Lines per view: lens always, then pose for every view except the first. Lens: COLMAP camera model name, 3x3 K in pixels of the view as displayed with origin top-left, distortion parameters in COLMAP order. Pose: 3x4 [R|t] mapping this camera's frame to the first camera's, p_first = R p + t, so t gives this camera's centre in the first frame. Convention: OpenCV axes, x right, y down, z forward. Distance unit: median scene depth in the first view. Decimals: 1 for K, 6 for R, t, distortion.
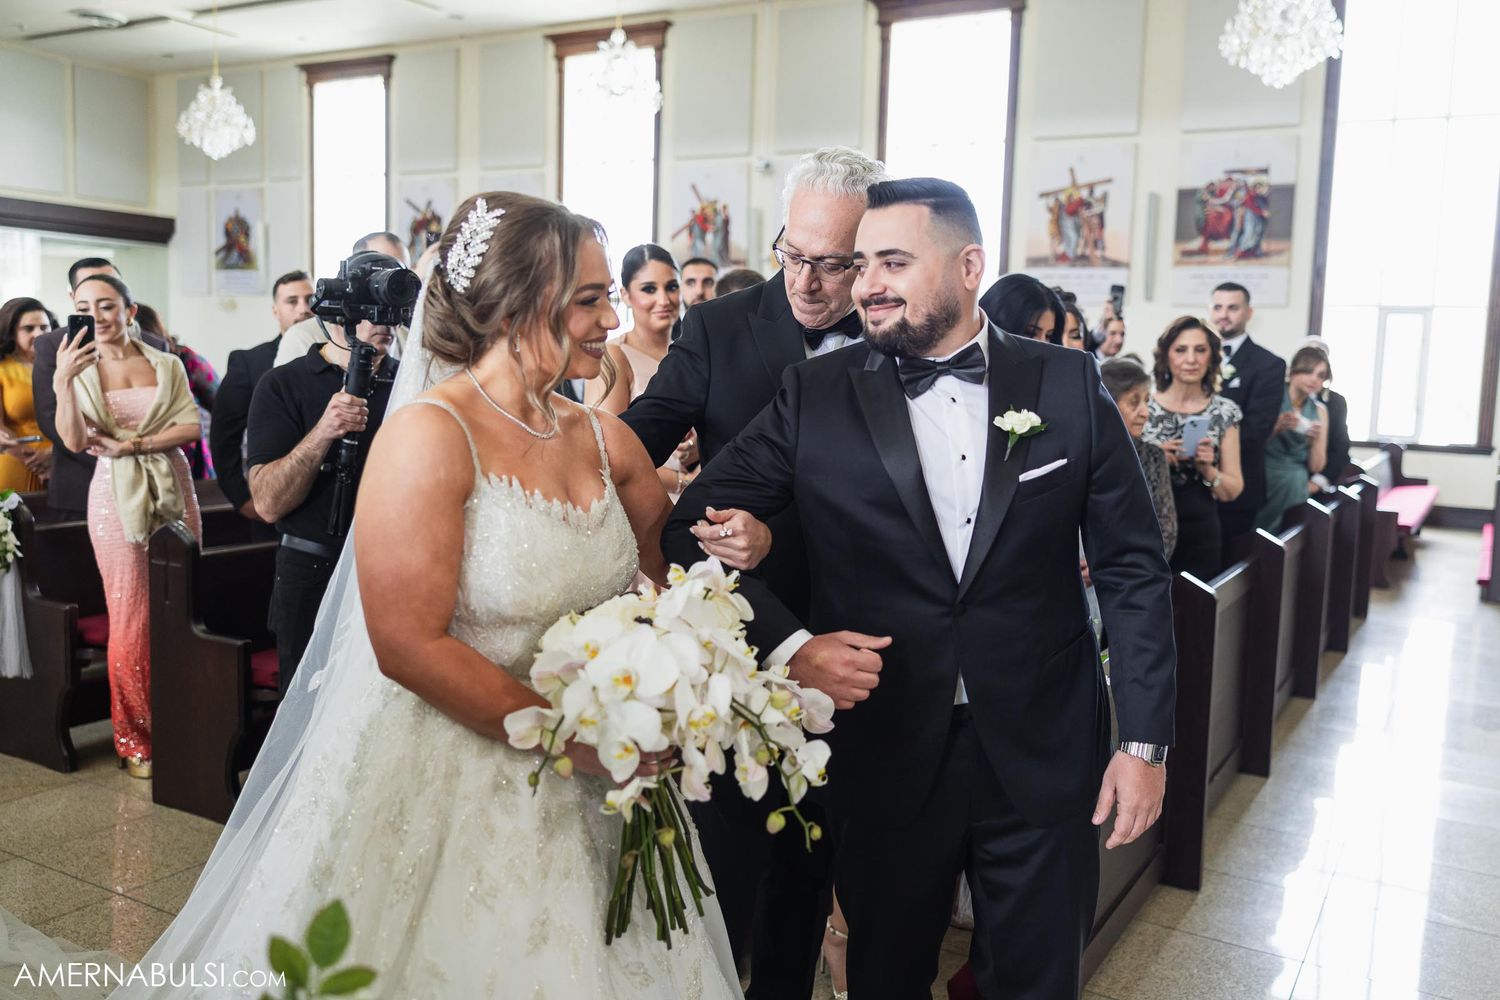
lens RADIAL K [[1208.4, 0, 749.3], [0, 1208.4, 479.7], [0, 0, 1]] dist [0.000954, 0.009010]
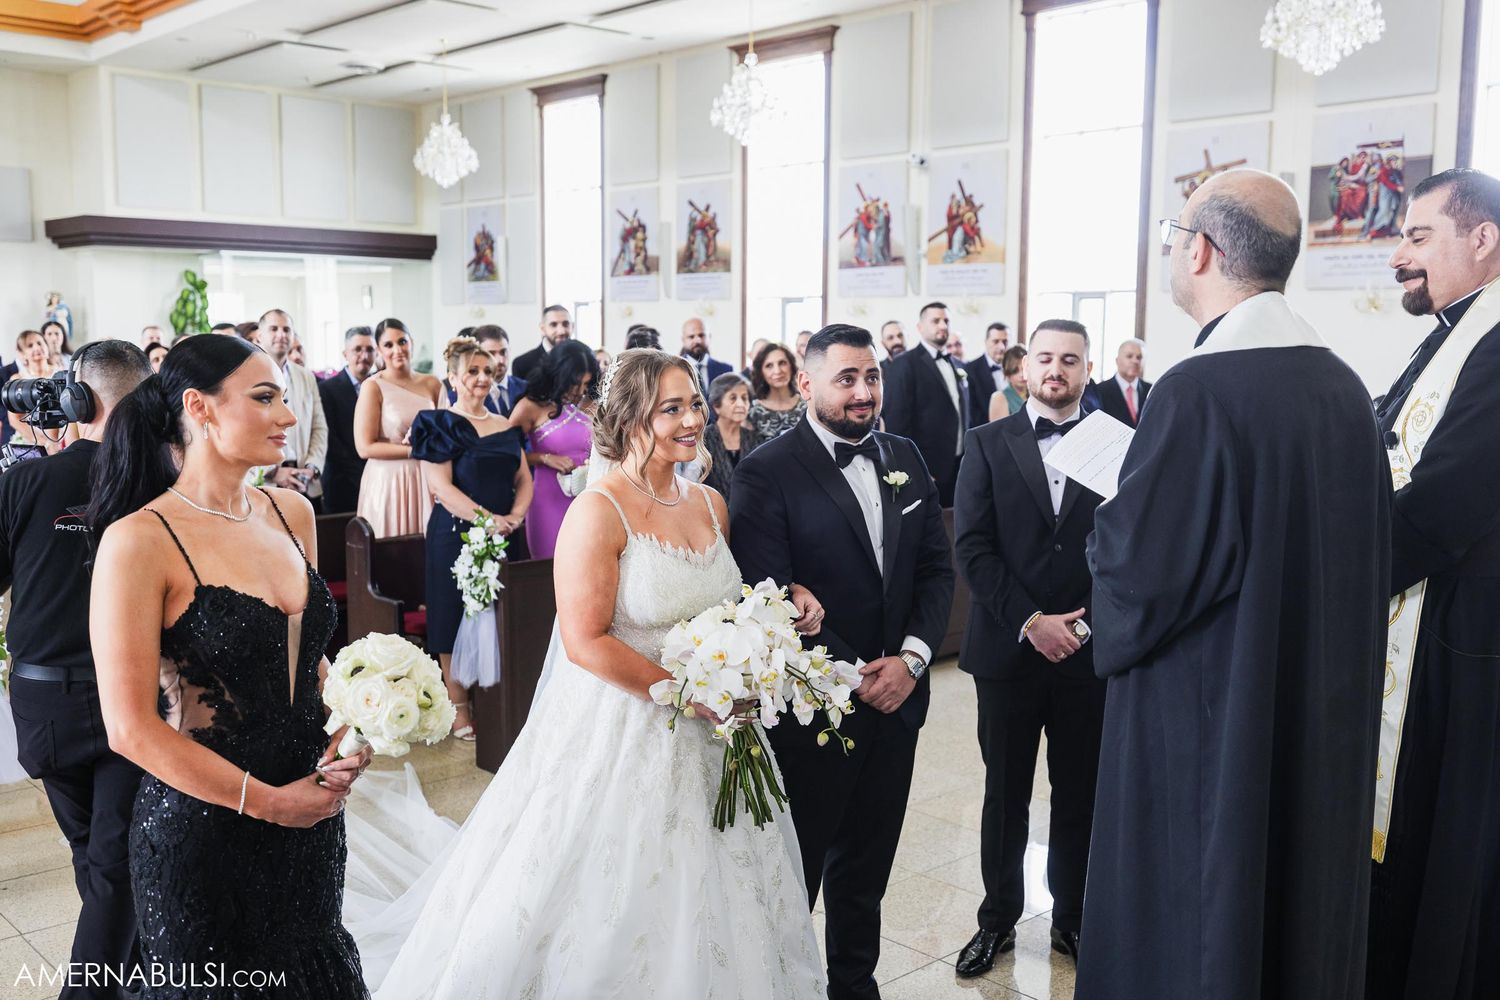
lens RADIAL K [[1482.5, 0, 750.0], [0, 1482.5, 500.0], [0, 0, 1]] dist [0.003813, 0.004162]
pose [[0.946680, 0.007107, -0.322096, 0.318267], [-0.004552, 0.999952, 0.008686, 0.012868], [0.322142, -0.006757, 0.946667, -0.248016]]
